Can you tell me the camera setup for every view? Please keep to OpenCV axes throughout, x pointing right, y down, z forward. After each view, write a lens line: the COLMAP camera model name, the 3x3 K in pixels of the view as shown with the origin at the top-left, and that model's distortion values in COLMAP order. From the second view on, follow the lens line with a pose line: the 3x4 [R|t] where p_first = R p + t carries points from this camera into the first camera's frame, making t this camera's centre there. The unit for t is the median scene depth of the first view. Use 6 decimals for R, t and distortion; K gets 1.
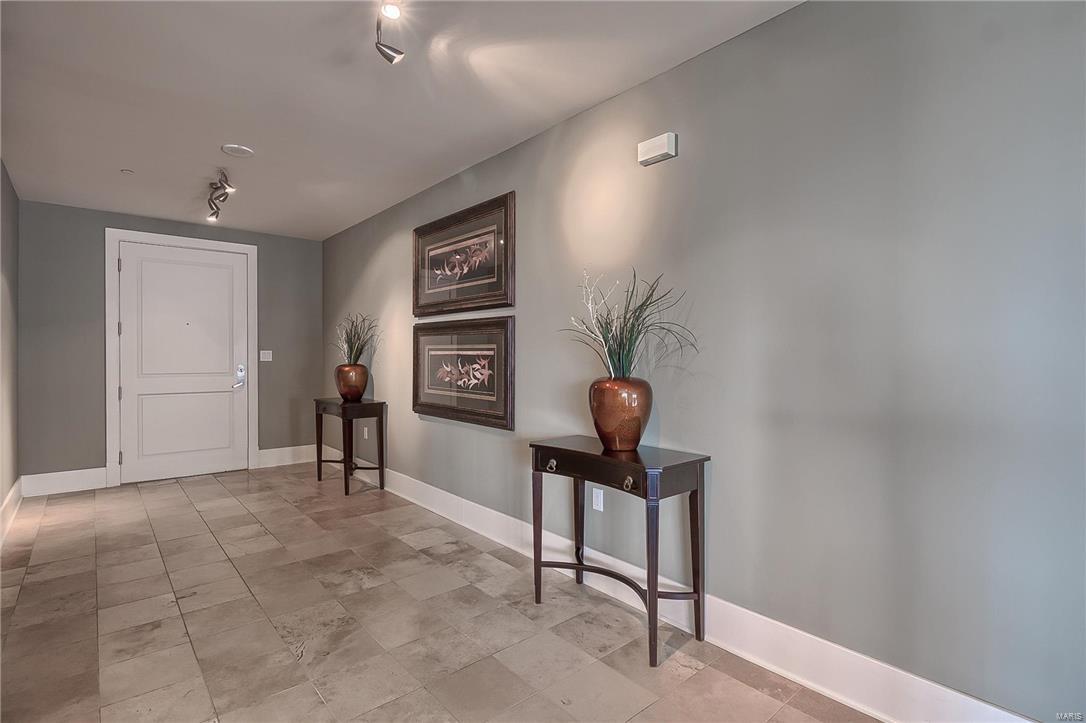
lens RADIAL K [[527.7, 0, 545.8], [0, 527.7, 357.8], [0, 0, 1]] dist [-0.003946, -0.002747]
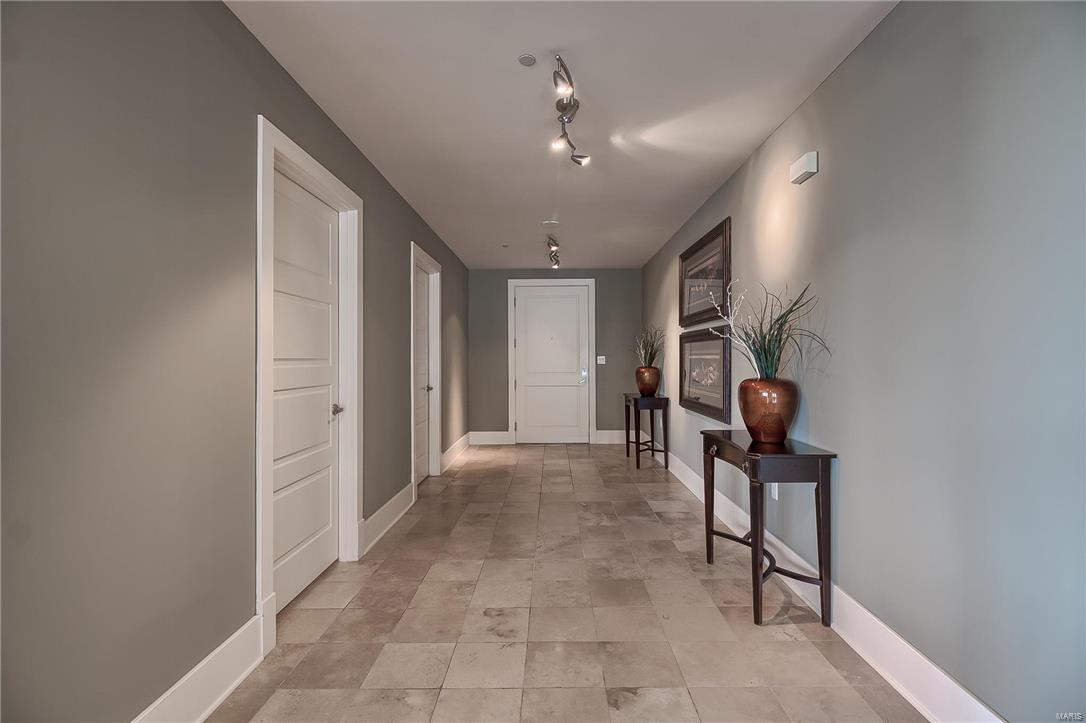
lens RADIAL K [[499.4, 0, 542.4], [0, 499.4, 360.1], [0, 0, 1]] dist [-0.001086, -0.003020]
pose [[0.752948, -0.005264, -0.658059, 0.355341], [0.003936, 0.999986, -0.003496, -0.000010], [0.658069, 0.000042, 0.752958, -0.092061]]
